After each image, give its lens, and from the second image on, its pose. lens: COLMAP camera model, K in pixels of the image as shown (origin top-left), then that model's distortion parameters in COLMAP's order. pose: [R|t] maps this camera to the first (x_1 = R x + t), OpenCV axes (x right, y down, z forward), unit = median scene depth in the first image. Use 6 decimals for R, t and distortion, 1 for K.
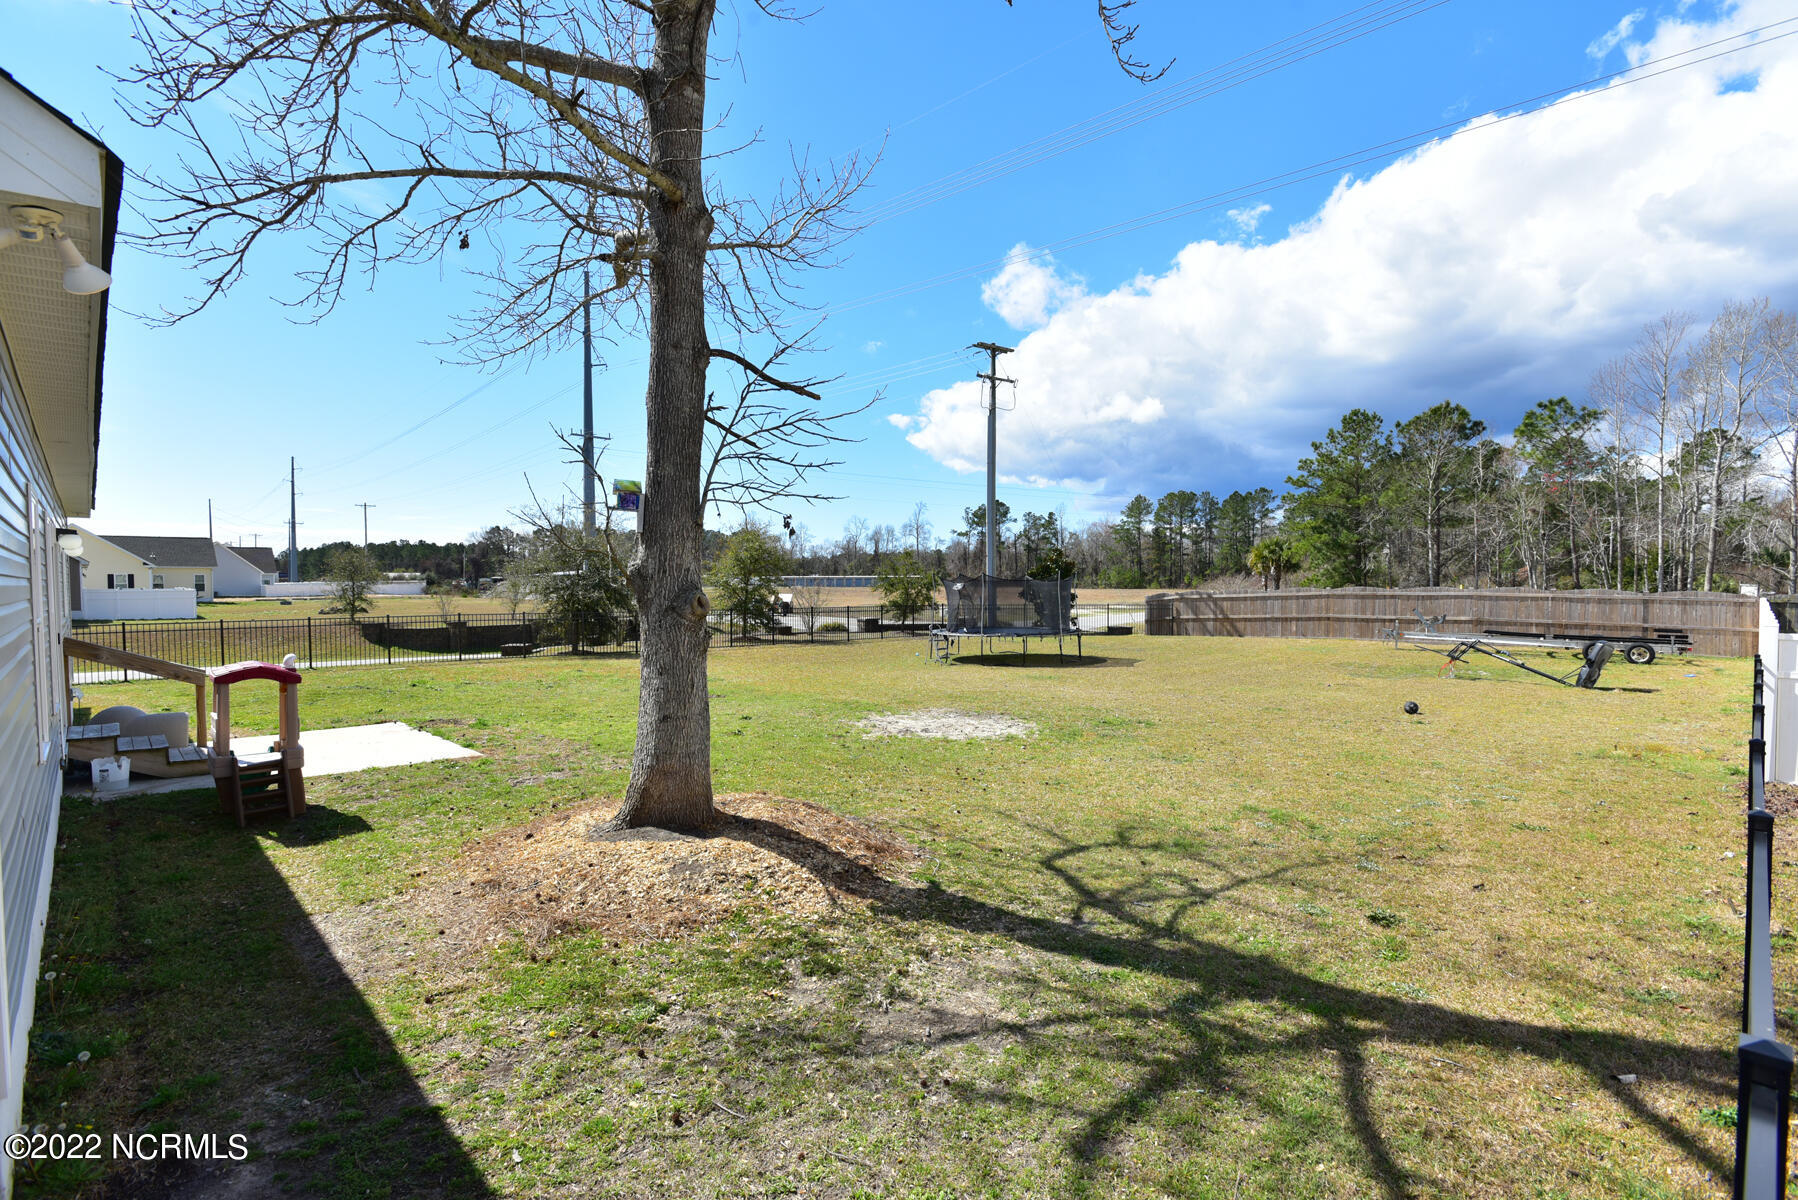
lens RADIAL K [[860.7, 0, 899.0], [0, 860.7, 600.0], [0, 0, 1]] dist [-0.004683, -0.000134]
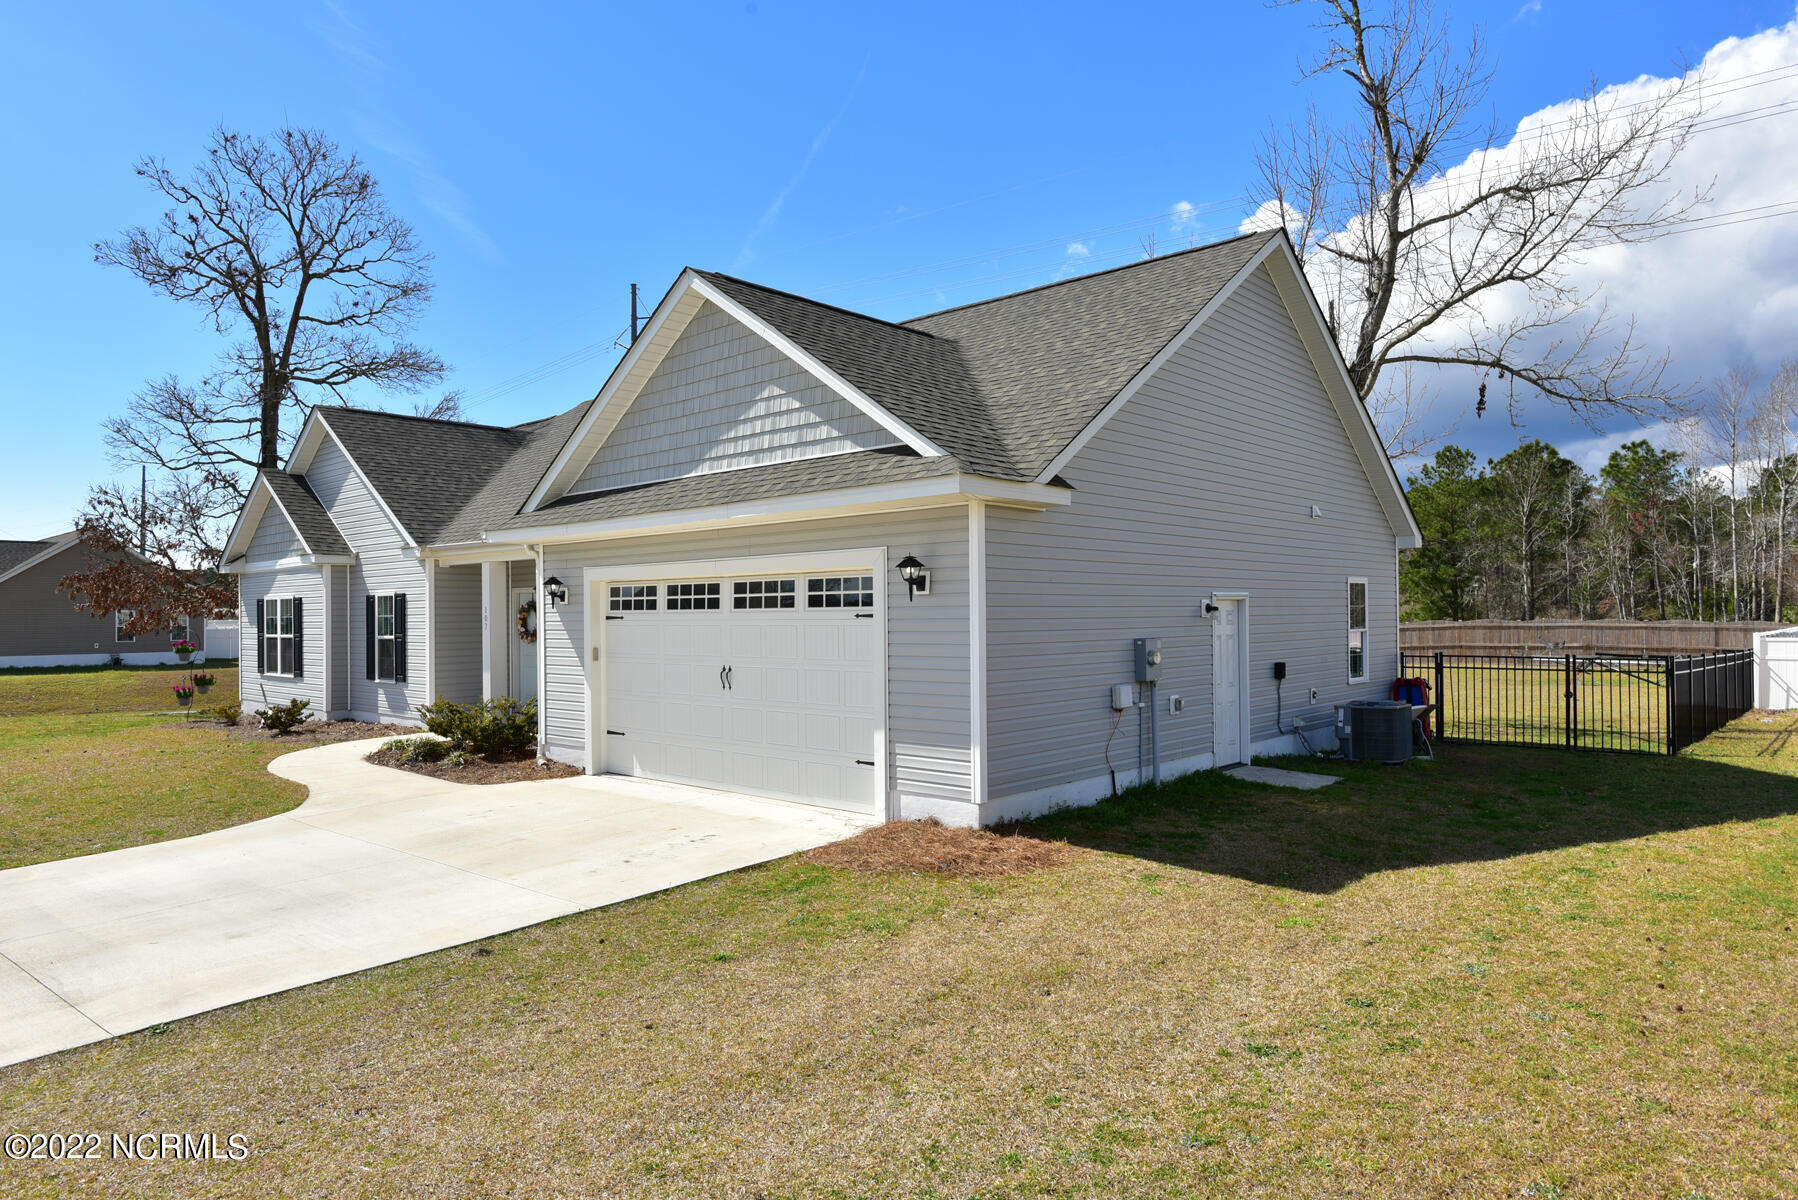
lens RADIAL K [[1106.4, 0, 899.0], [0, 1106.4, 600.0], [0, 0, 1]] dist [0.000744, -0.000601]
pose [[0.997821, -0.004313, 0.065832, -0.221242], [0.006800, 0.999270, -0.037599, 0.005882], [-0.065622, 0.037965, 0.997122, -0.276871]]
